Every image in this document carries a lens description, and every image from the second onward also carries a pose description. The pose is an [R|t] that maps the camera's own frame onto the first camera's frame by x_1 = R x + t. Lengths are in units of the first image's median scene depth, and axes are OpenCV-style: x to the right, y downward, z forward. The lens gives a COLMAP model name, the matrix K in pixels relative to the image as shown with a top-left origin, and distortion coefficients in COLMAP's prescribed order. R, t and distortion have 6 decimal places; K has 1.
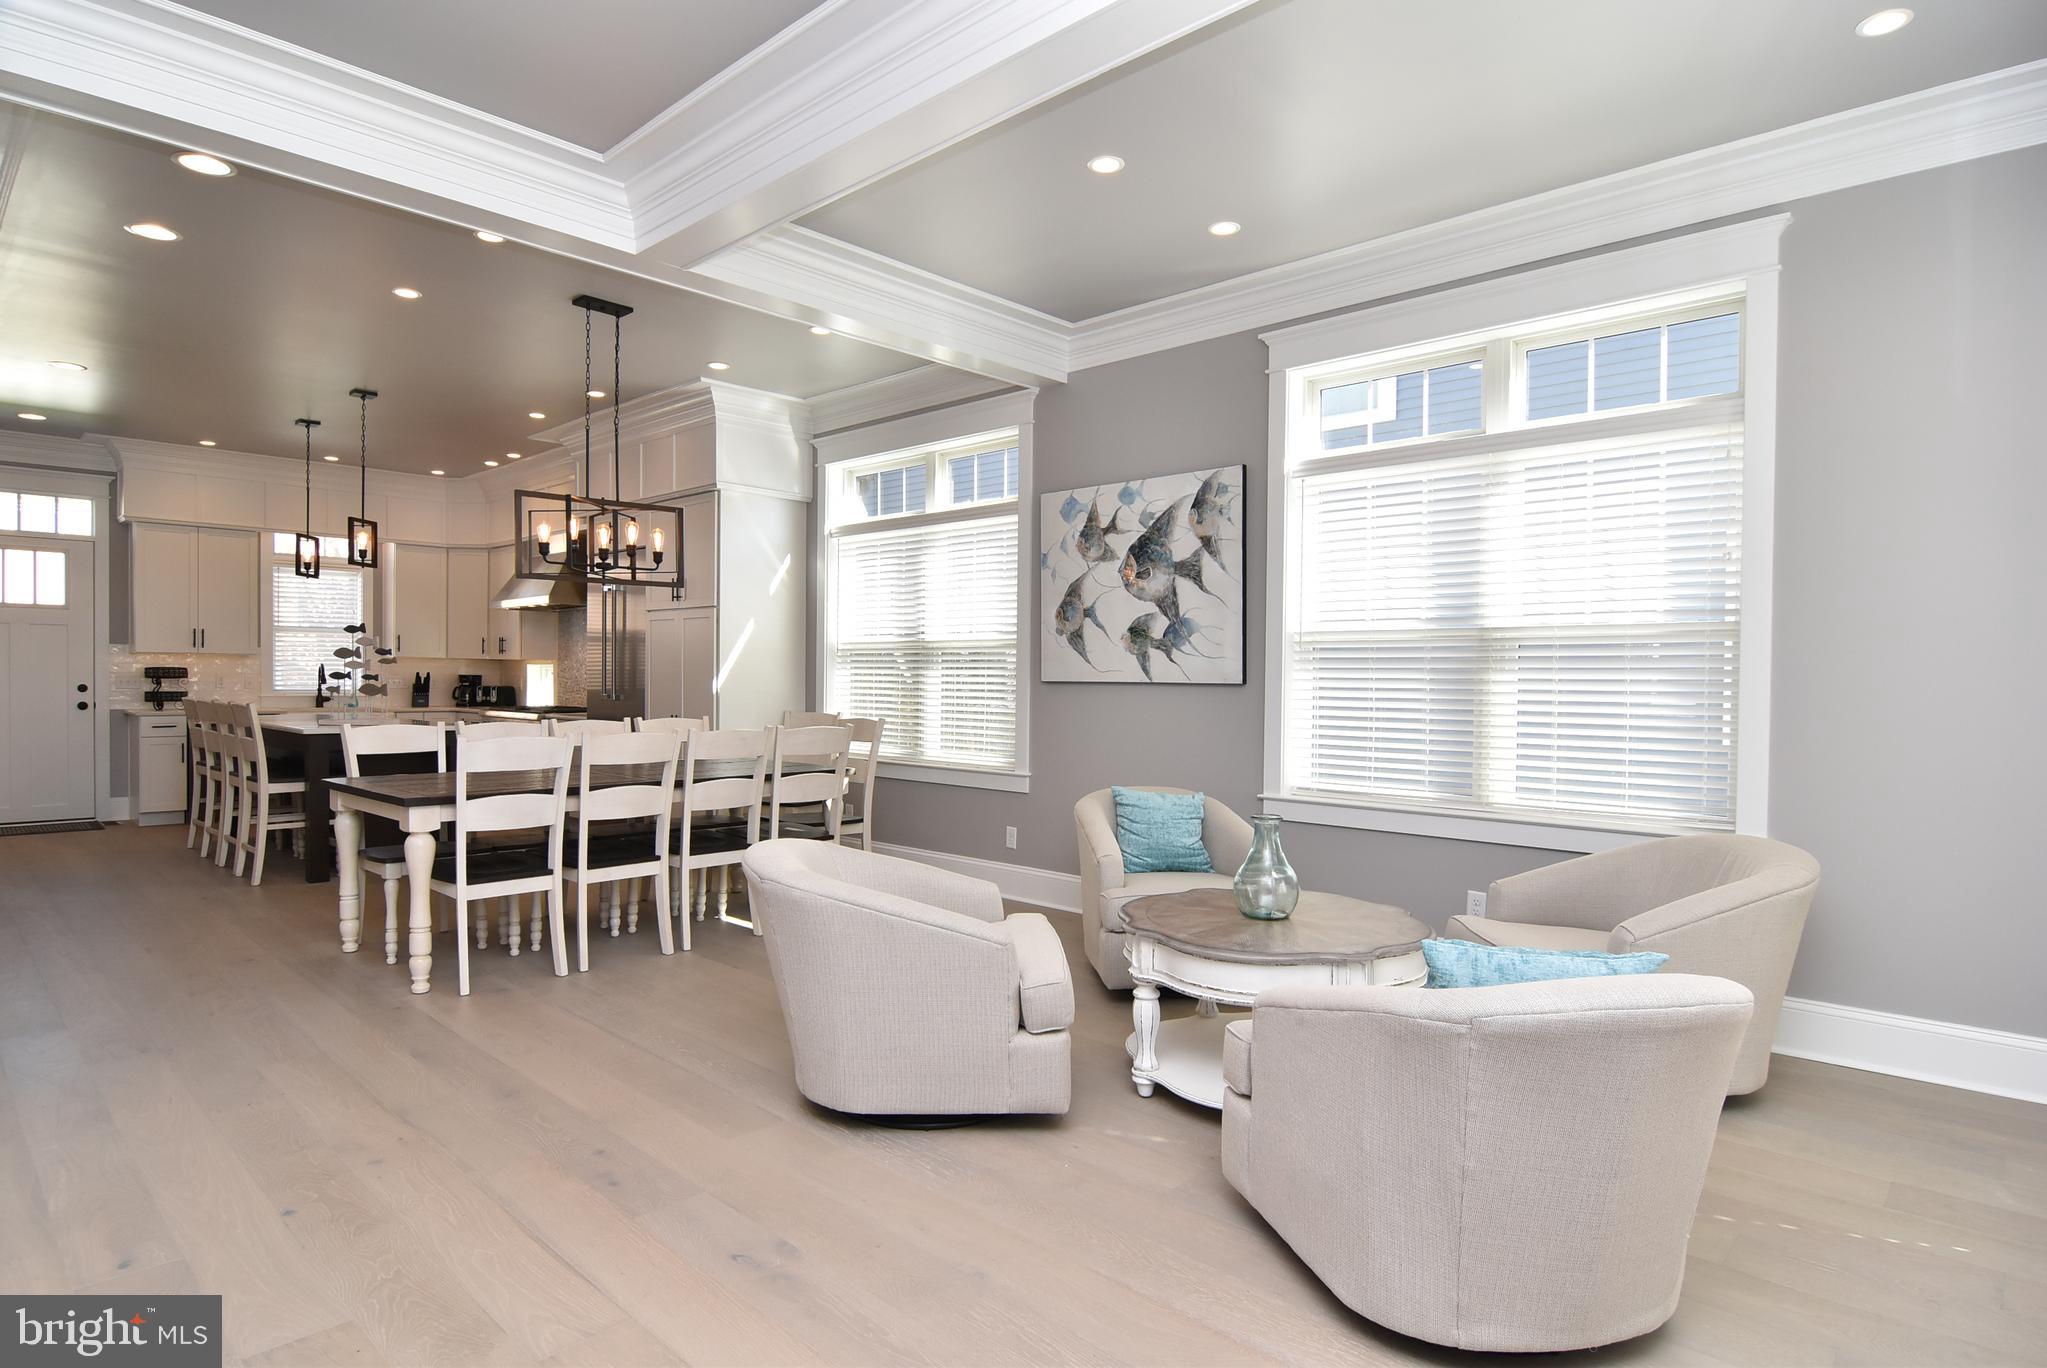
lens RADIAL K [[1102.3, 0, 1026.2], [0, 1102.3, 698.4], [0, 0, 1]] dist [-0.007563, -0.009604]
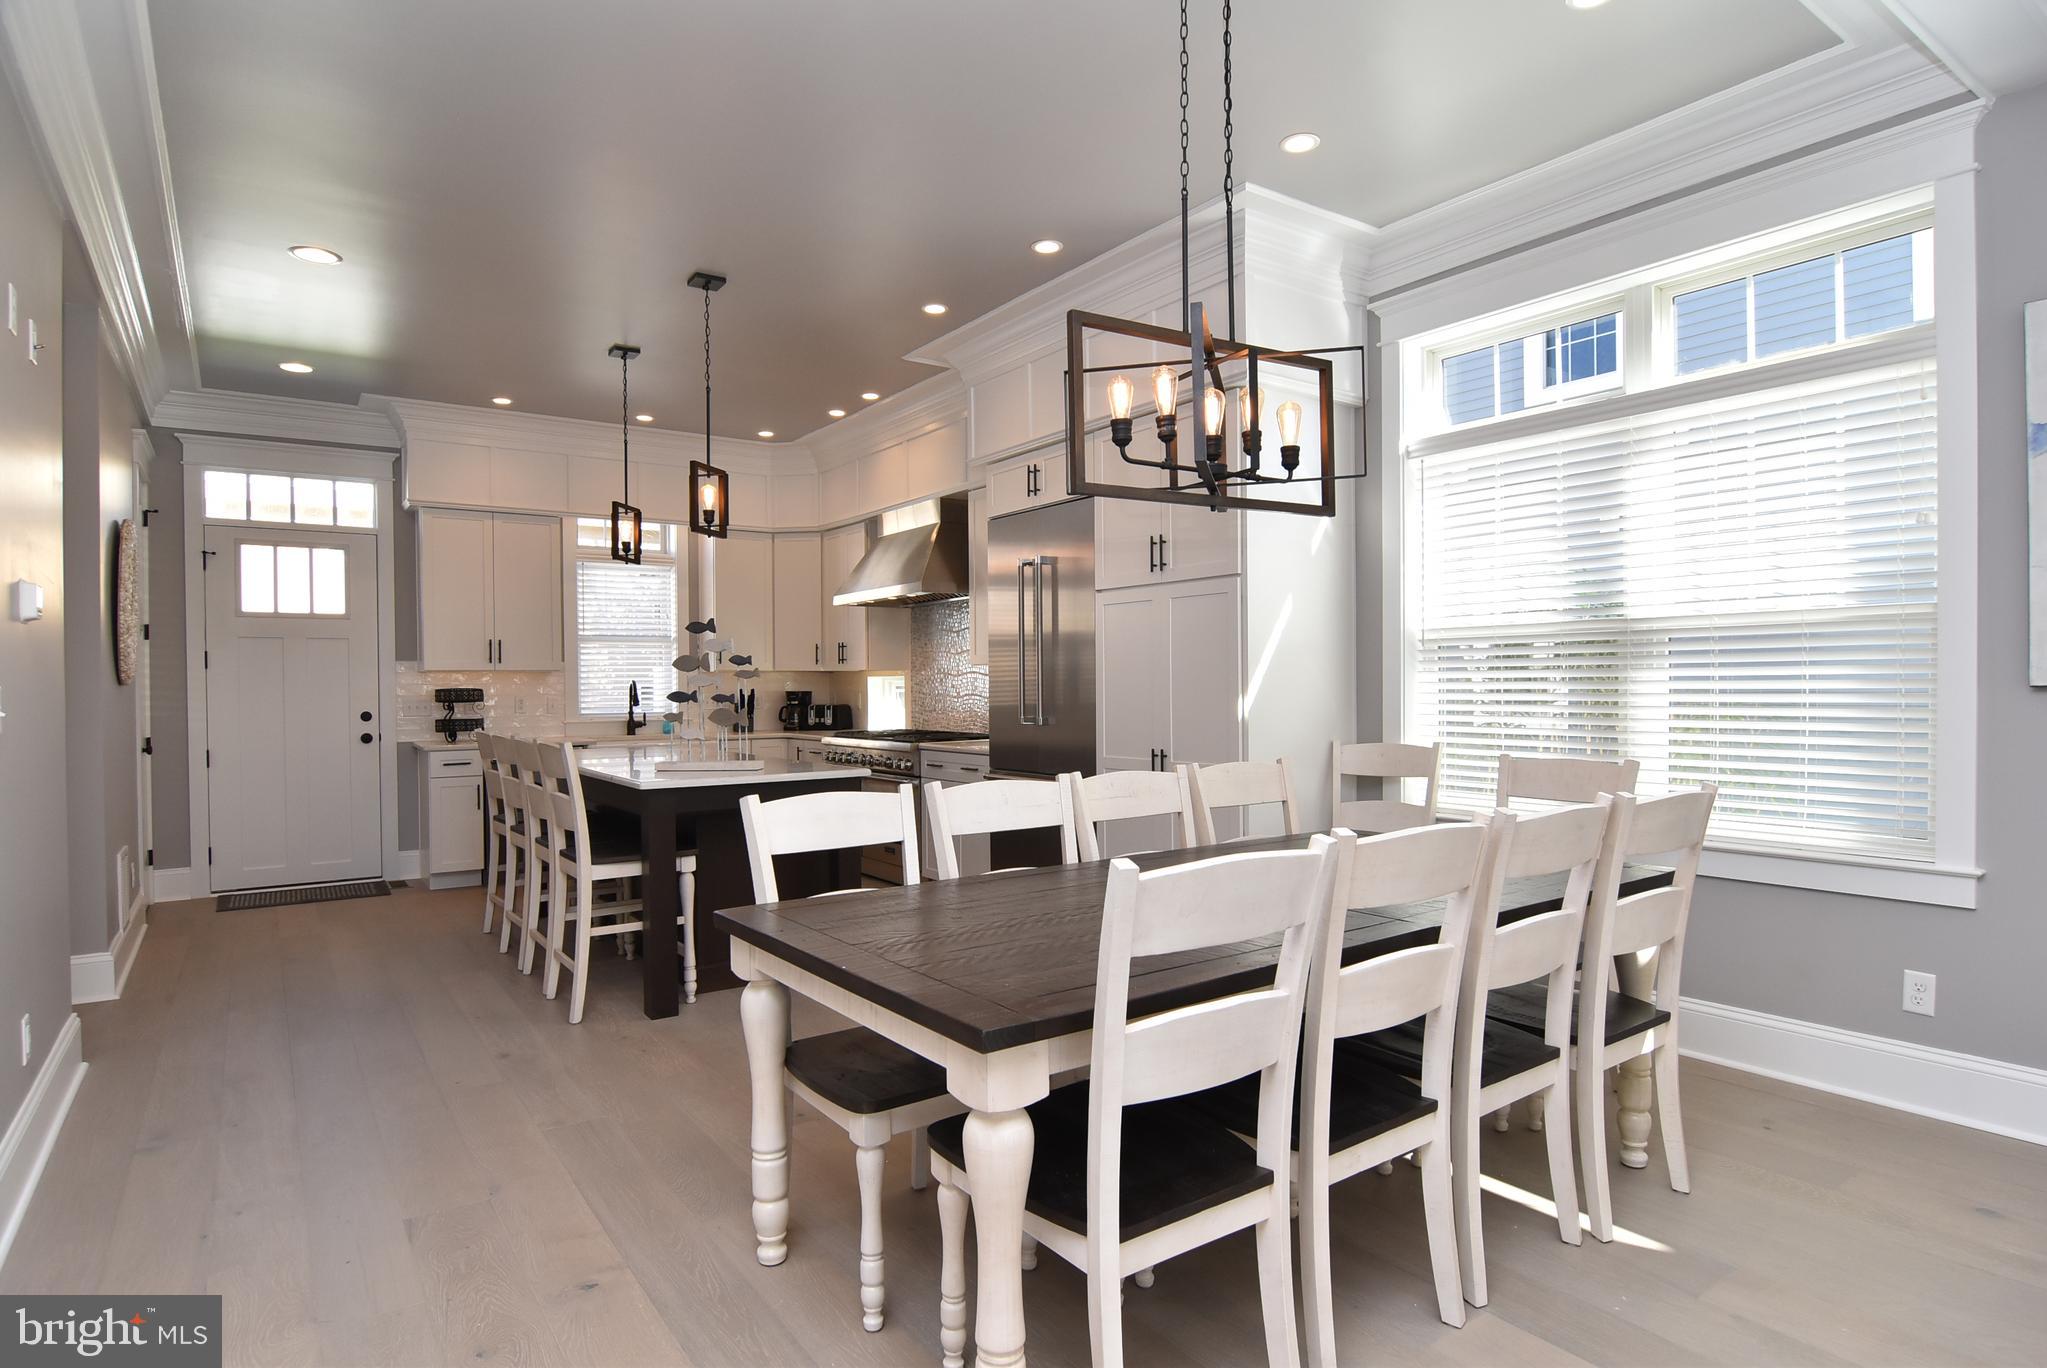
lens RADIAL K [[1102.3, 0, 1025.8], [0, 1102.3, 698.1], [0, 0, 1]] dist [-0.007563, -0.009604]
pose [[0.979739, -0.016545, -0.199593, -0.283622], [0.015189, 0.999850, -0.008325, -0.011059], [0.199701, 0.005125, 0.979843, 0.379758]]
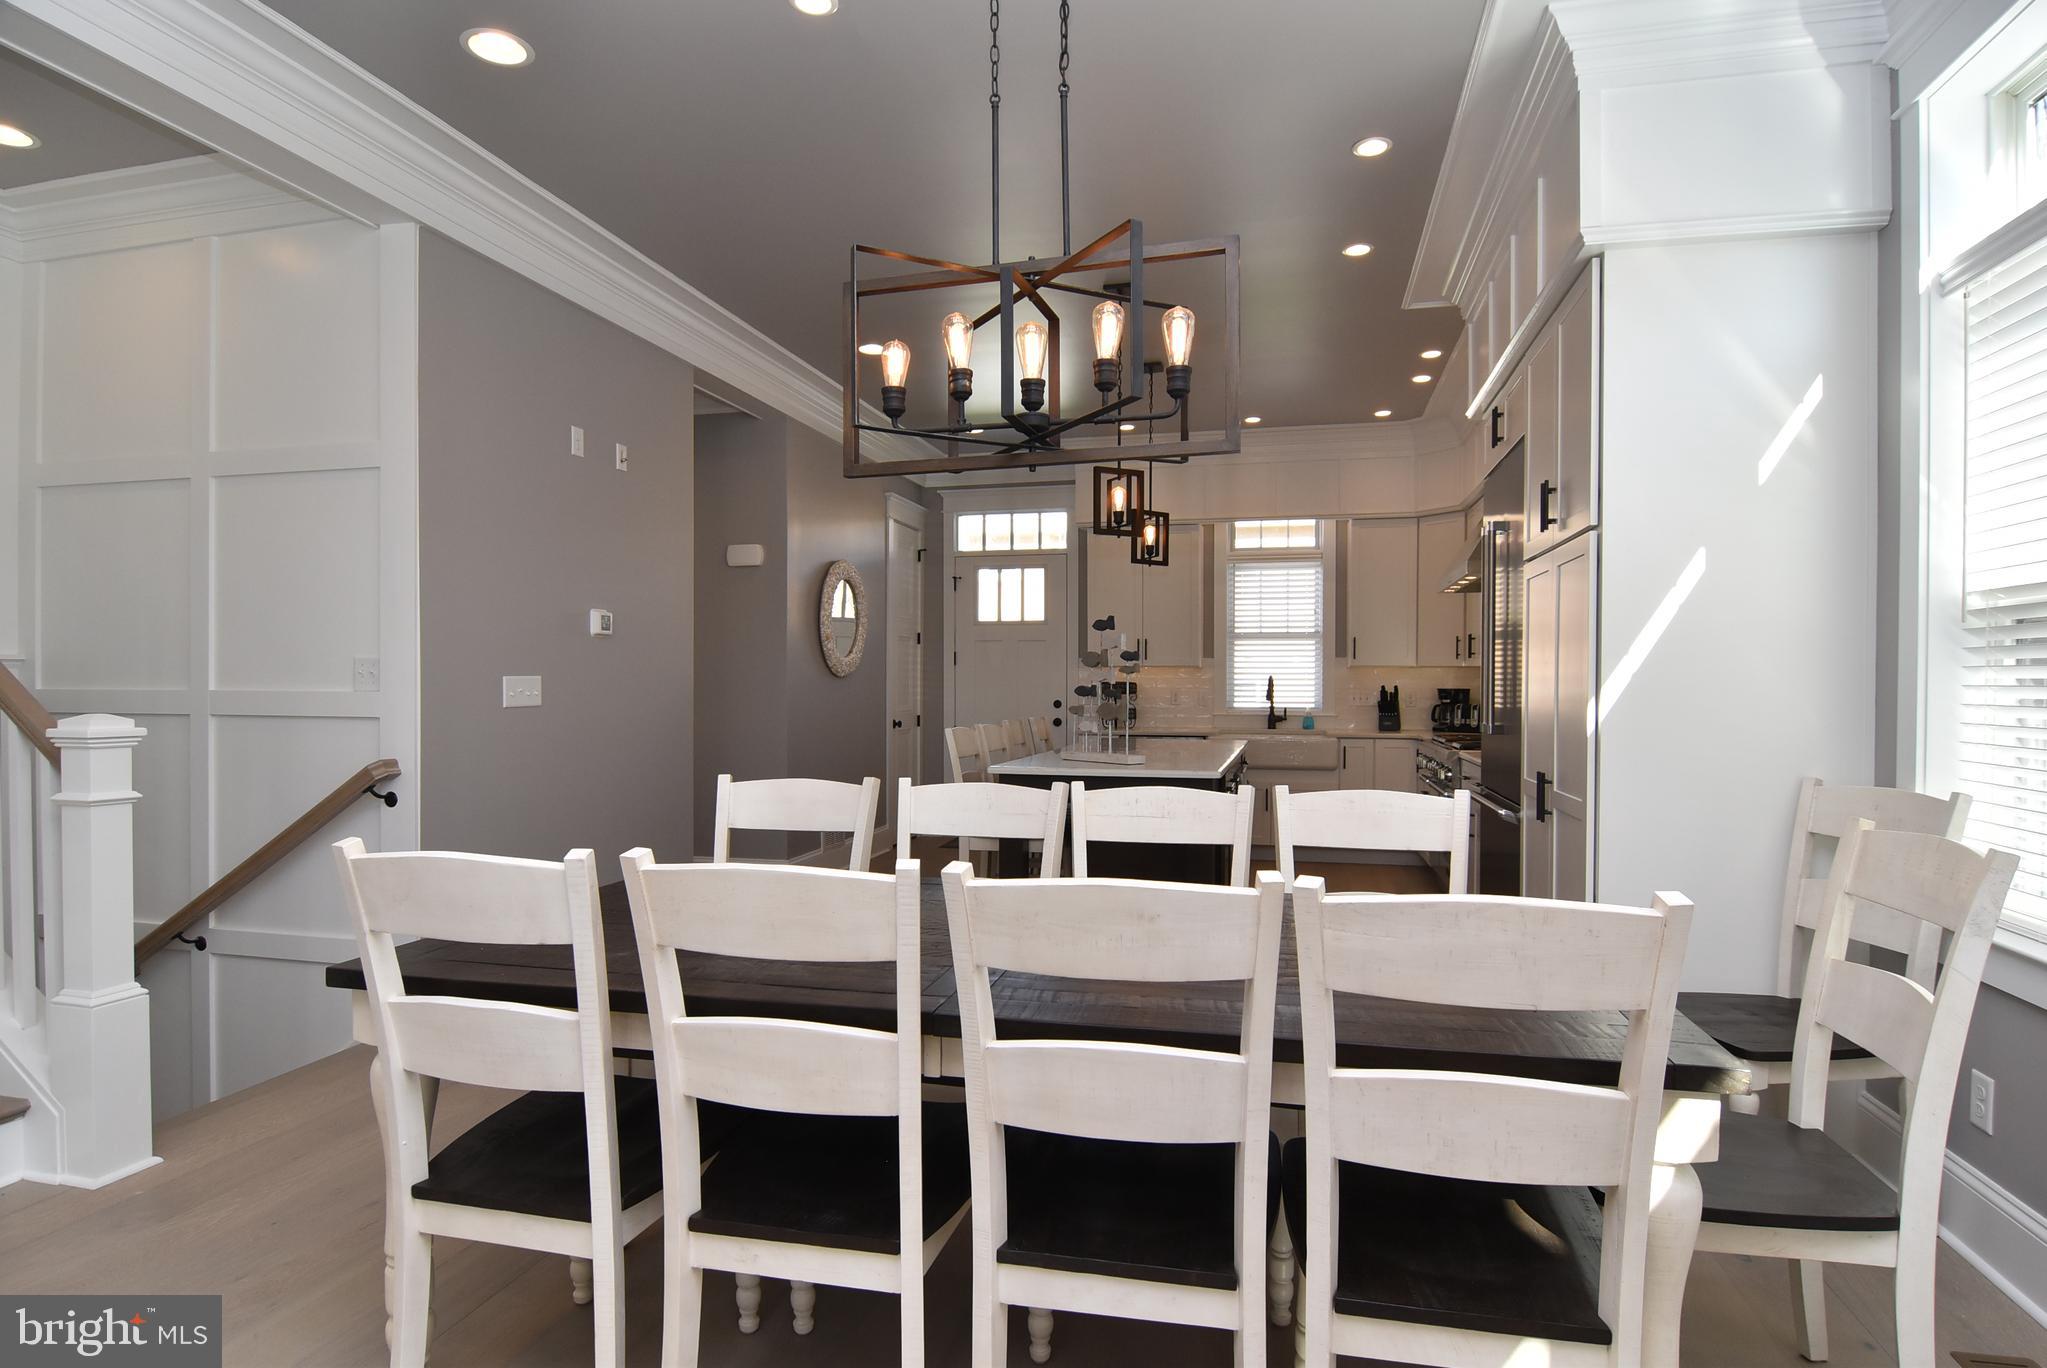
lens RADIAL K [[1102.3, 0, 1034.3], [0, 1102.3, 697.9], [0, 0, 1]] dist [-0.007563, -0.009604]
pose [[0.500847, 0.002382, -0.865533, -0.022100], [-0.013240, 0.999900, -0.004909, -0.012509], [0.865435, 0.013918, 0.500828, 0.613547]]
